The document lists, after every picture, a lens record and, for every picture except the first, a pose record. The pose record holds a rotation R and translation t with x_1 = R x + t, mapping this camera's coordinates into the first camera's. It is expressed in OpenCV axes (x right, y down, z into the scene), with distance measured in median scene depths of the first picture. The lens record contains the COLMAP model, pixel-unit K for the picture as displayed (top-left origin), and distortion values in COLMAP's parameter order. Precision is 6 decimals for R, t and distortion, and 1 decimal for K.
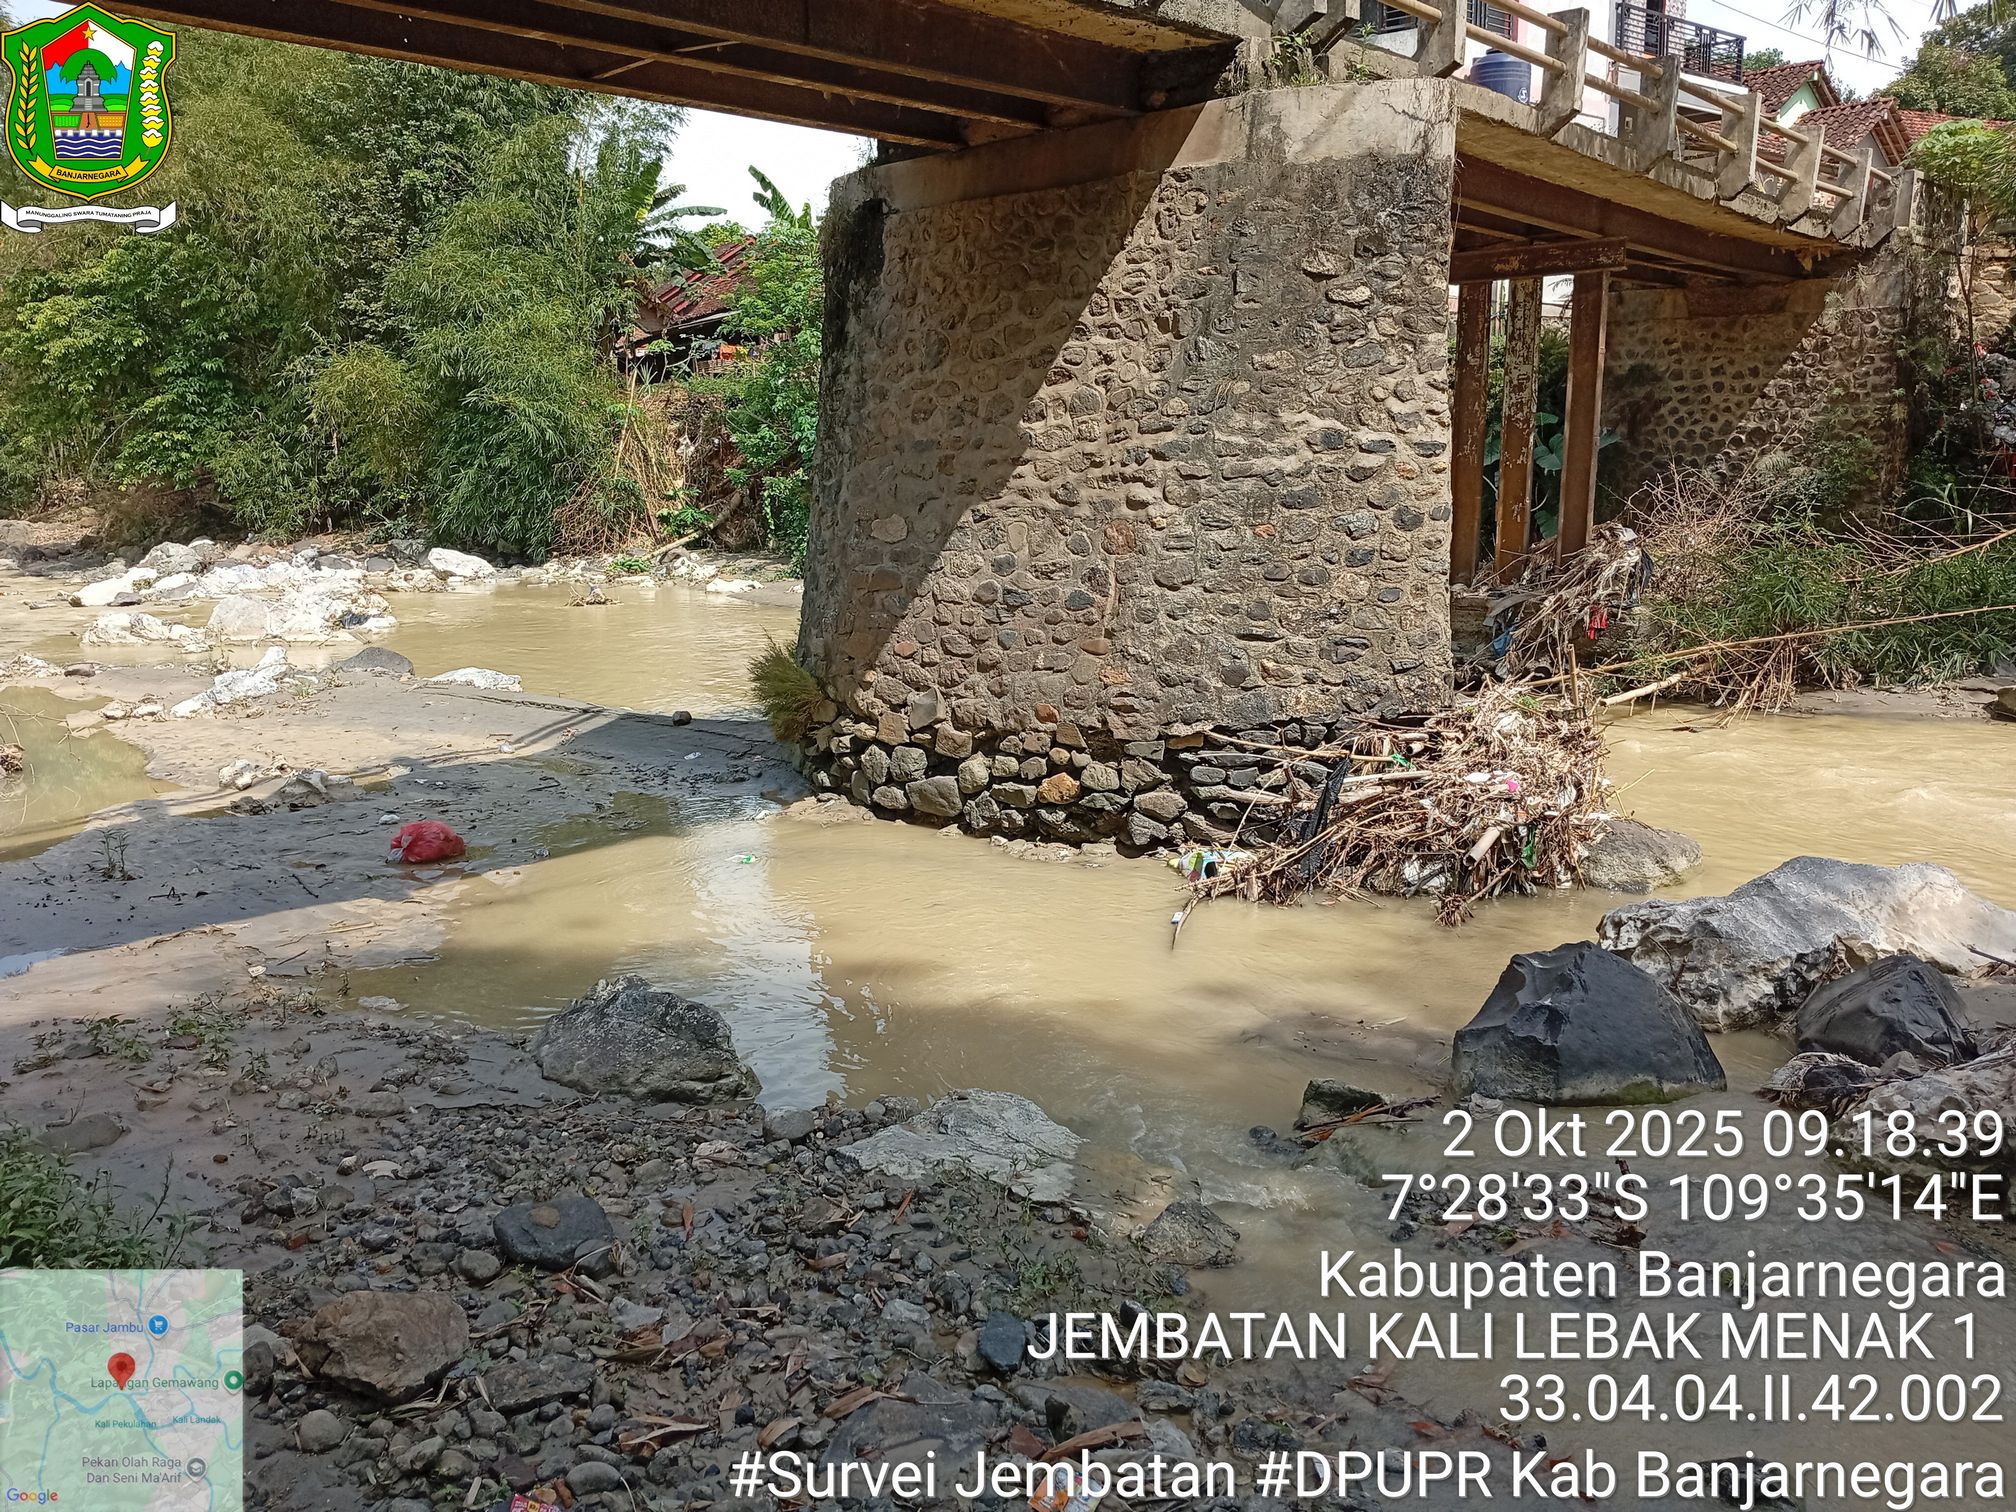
lens RADIAL K [[1528.8, 0, 1001.0], [0, 1528.8, 813.8], [0, 0, 1]] dist [0.020246, -0.049975]
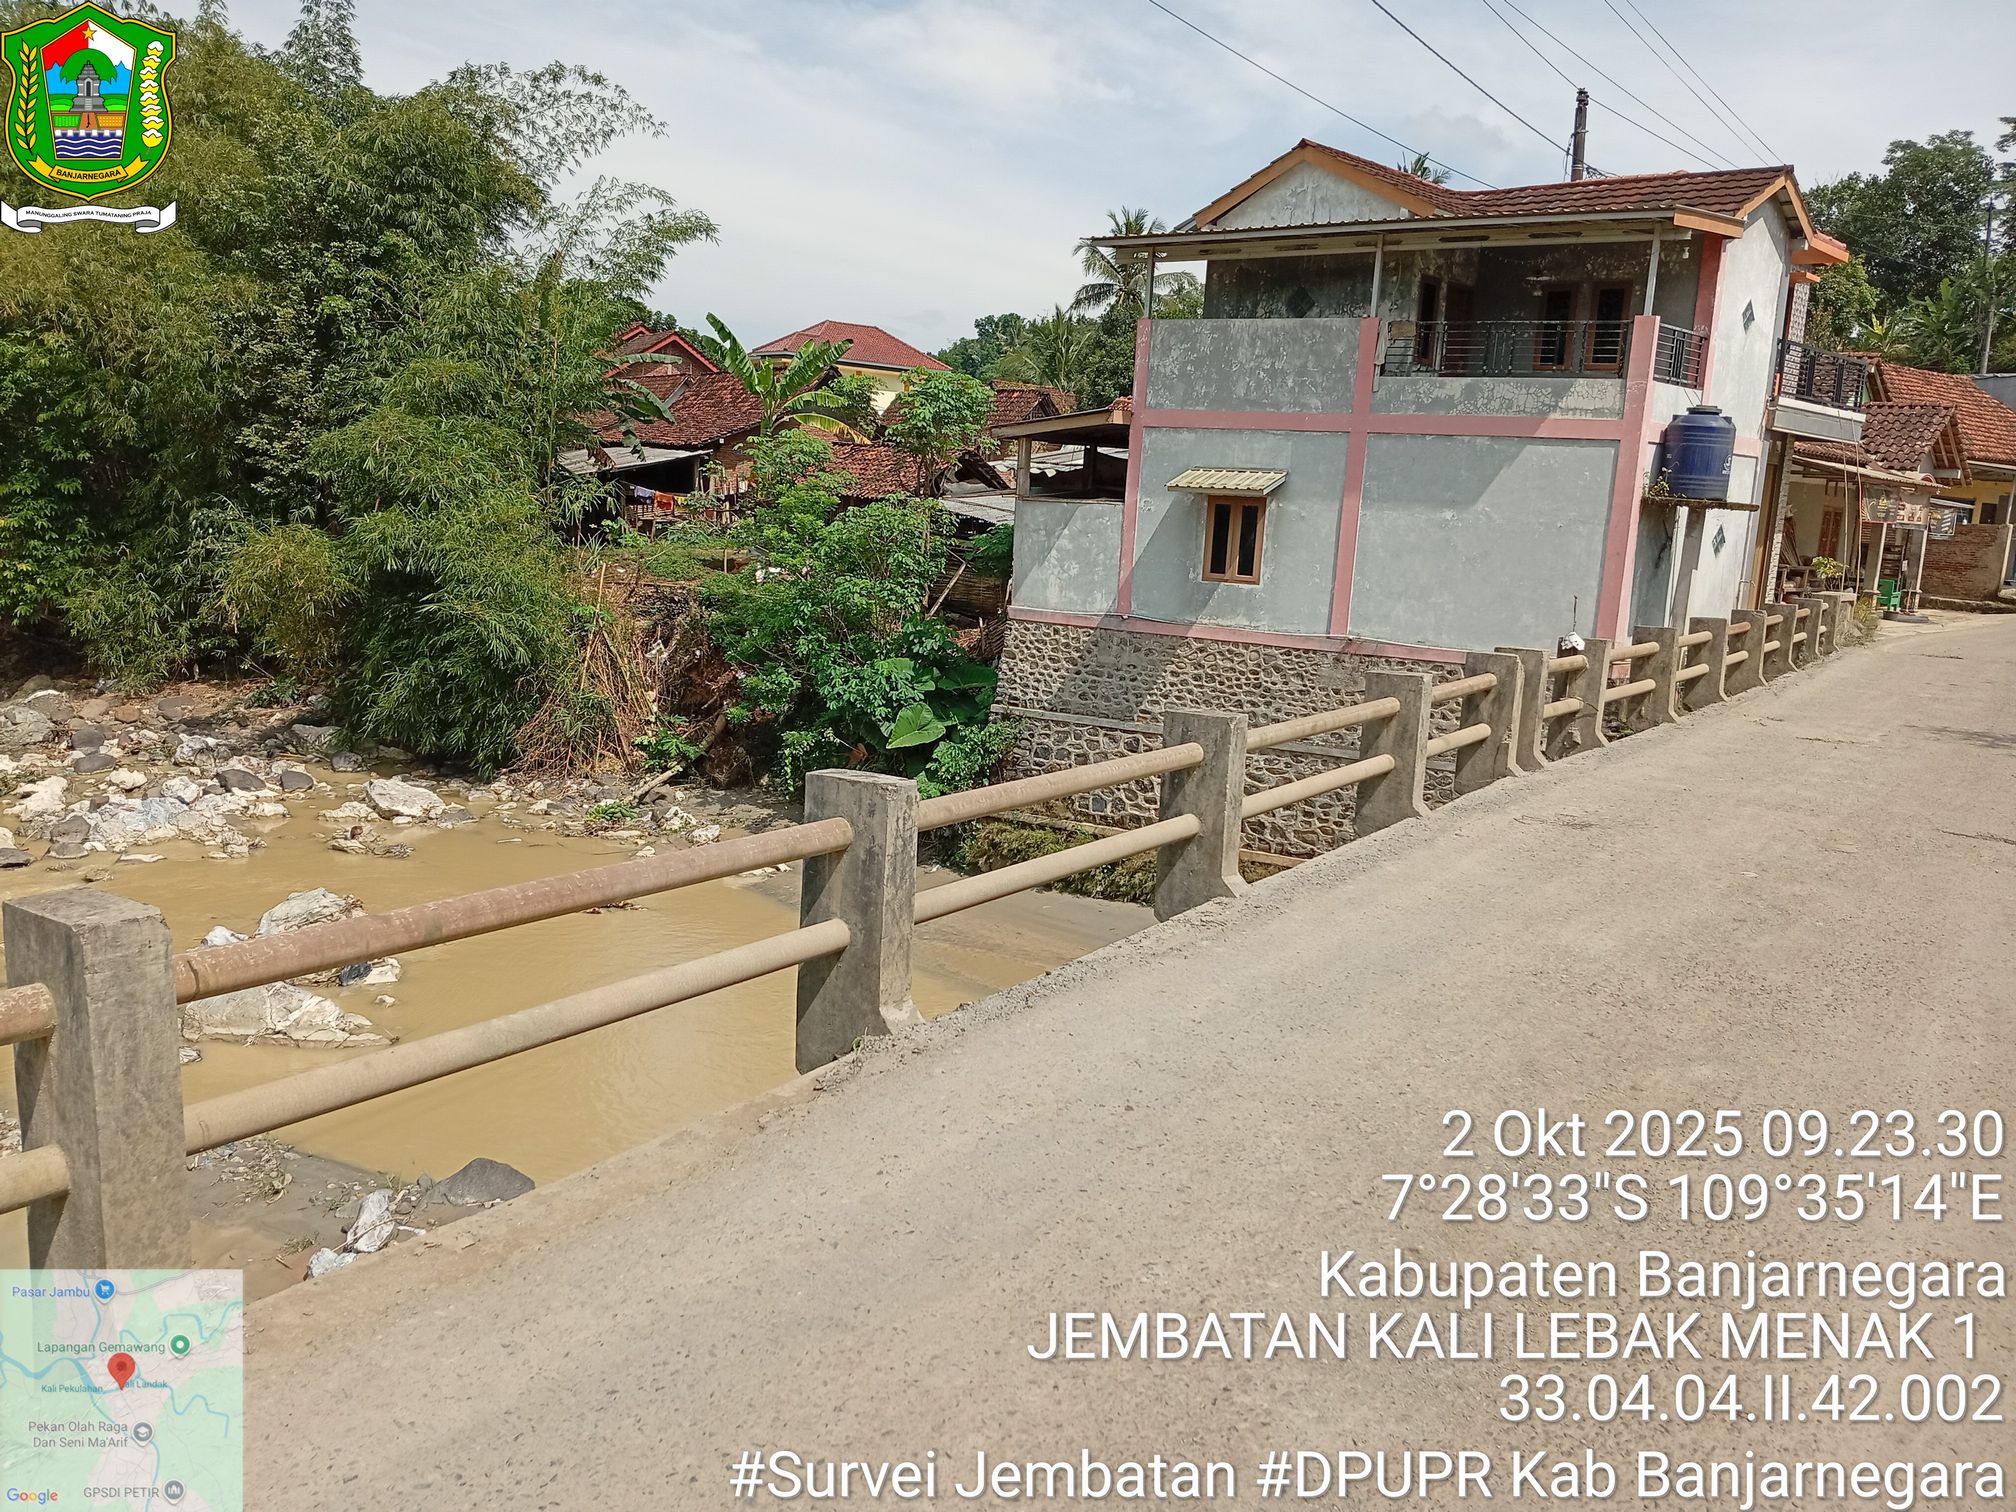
lens RADIAL K [[1551.0, 0, 990.1], [0, 1551.0, 772.6], [0, 0, 1]] dist [0.064399, -0.139443]
pose [[0.990689, 0.044479, 0.128671, -0.453091], [-0.038617, 0.998115, -0.047700, -0.475679], [-0.130550, 0.042287, 0.990539, 0.276830]]
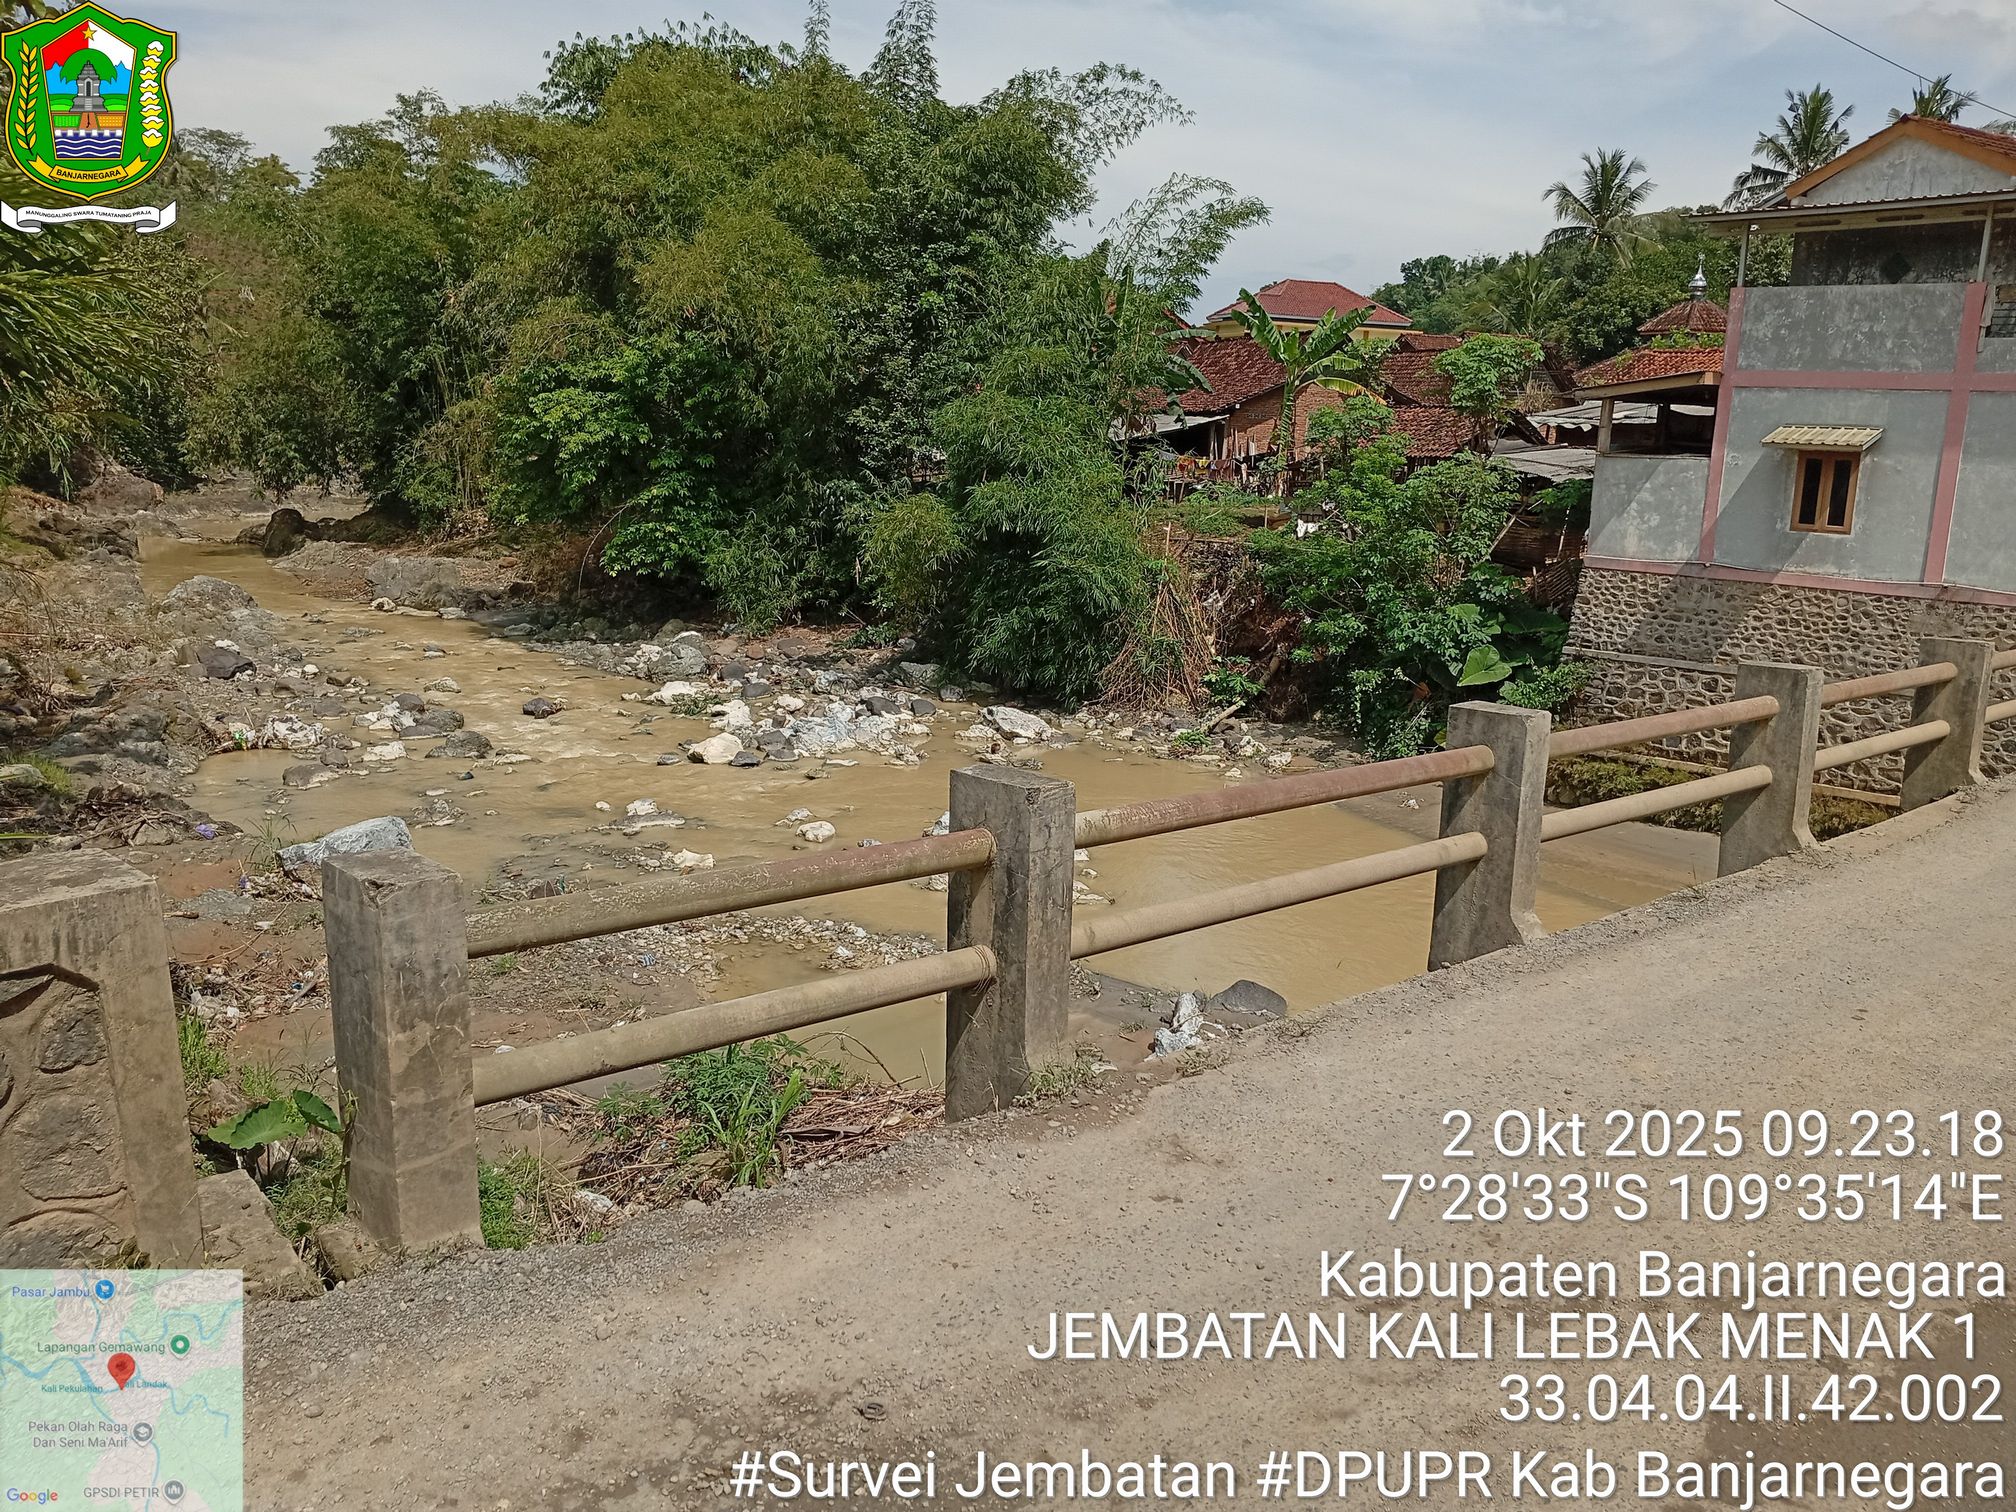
lens RADIAL K [[1551.0, 0, 994.1], [0, 1551.0, 761.3], [0, 0, 1]] dist [0.064399, -0.139443]
pose [[0.990303, 0.070541, -0.119687, -0.786303], [-0.072619, 0.997274, -0.013086, -0.394917], [0.118437, 0.021651, 0.992725, -0.084859]]
